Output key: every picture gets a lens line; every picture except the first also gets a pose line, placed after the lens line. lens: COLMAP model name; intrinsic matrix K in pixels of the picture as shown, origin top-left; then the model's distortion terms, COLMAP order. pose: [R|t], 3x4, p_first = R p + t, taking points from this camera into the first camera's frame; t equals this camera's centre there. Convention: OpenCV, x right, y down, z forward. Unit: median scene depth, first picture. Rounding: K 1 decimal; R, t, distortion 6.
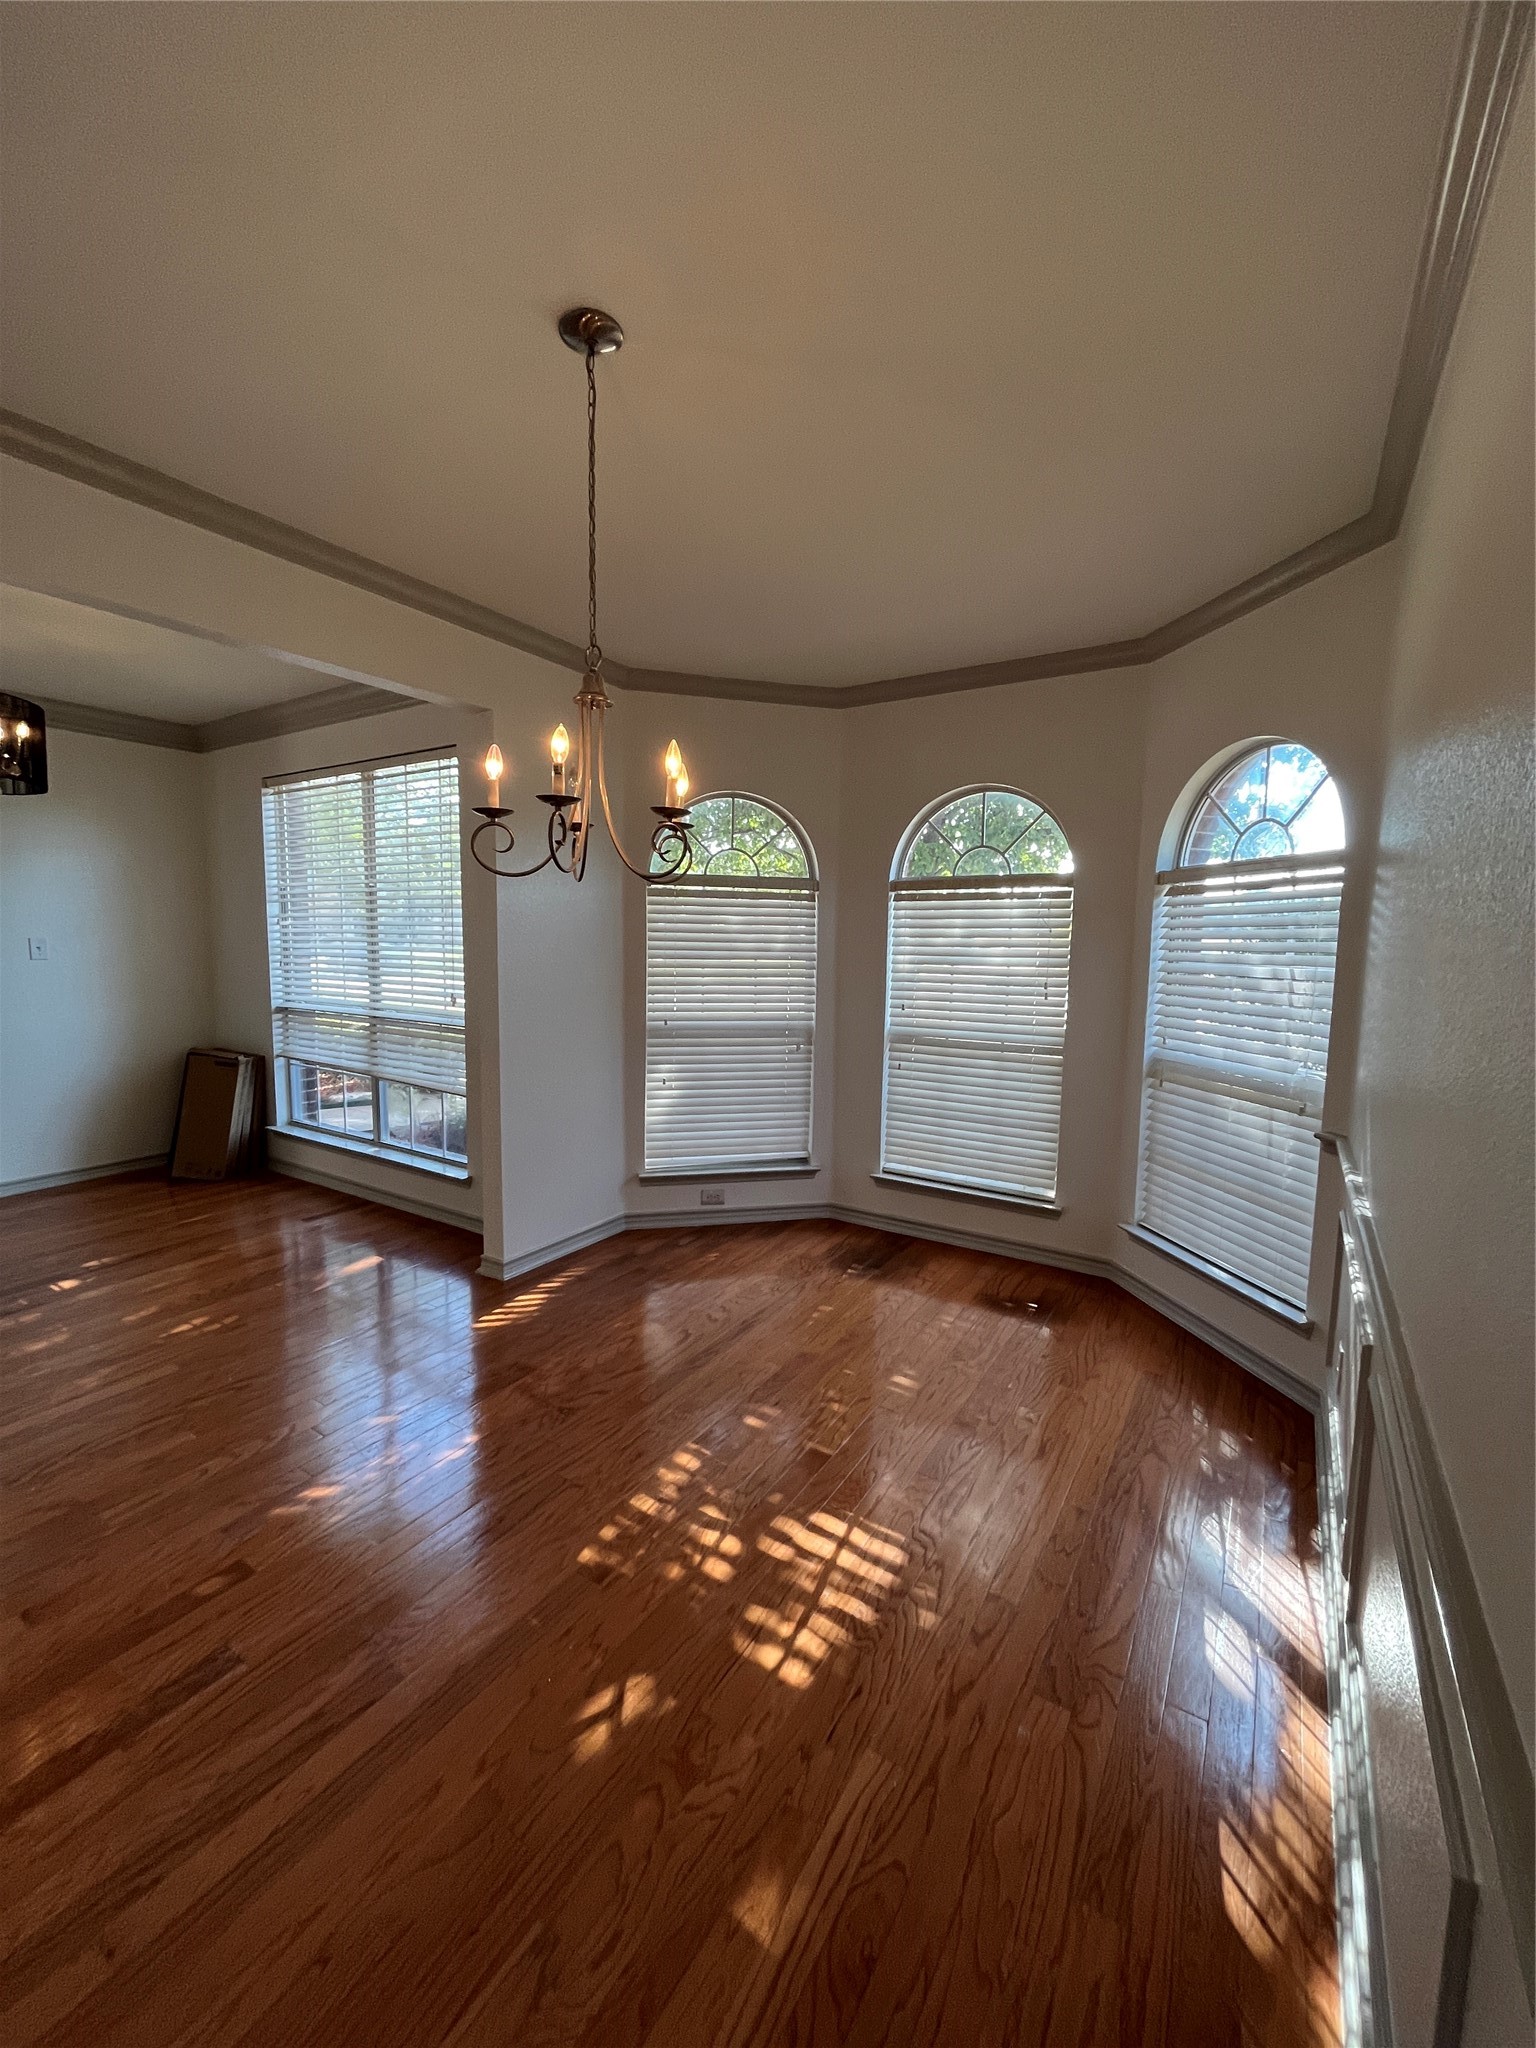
lens RADIAL K [[829.3, 0, 768.2], [0, 829.3, 1018.8], [0, 0, 1]] dist [0.005021, 0.000484]
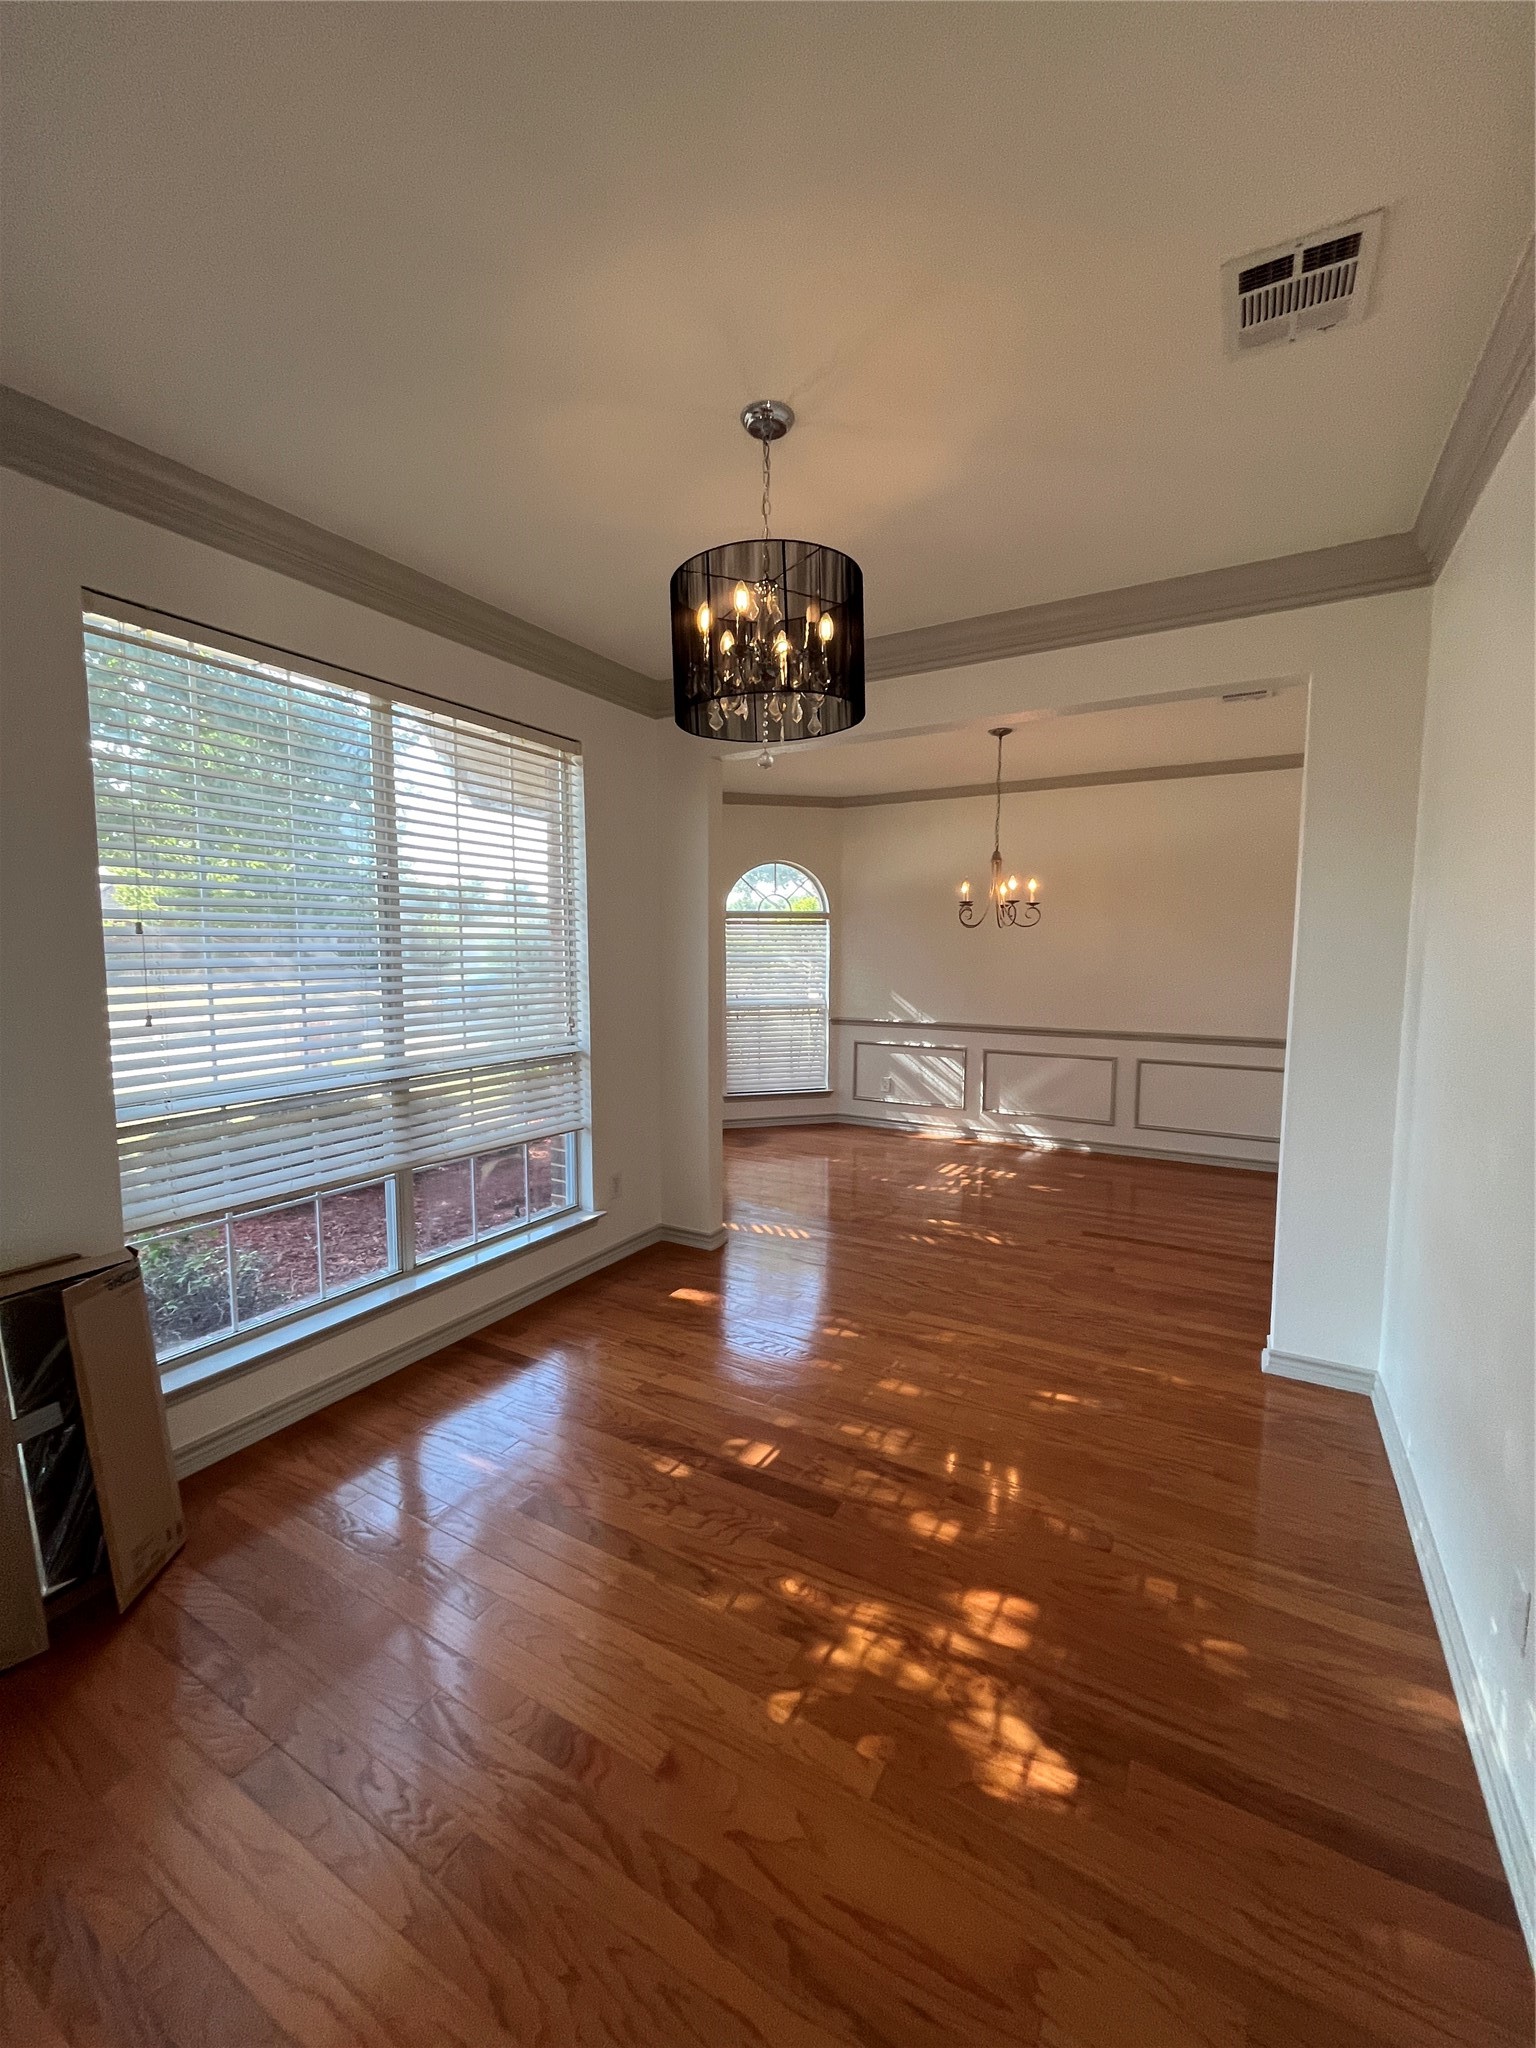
lens RADIAL K [[829.3, 0, 769.8], [0, 829.3, 1026.2], [0, 0, 1]] dist [0.005021, 0.000484]
pose [[-0.044596, -0.108368, 0.993110, -1.741671], [0.101454, 0.988468, 0.112418, -0.135099], [-0.993840, 0.105768, -0.033087, 1.128789]]
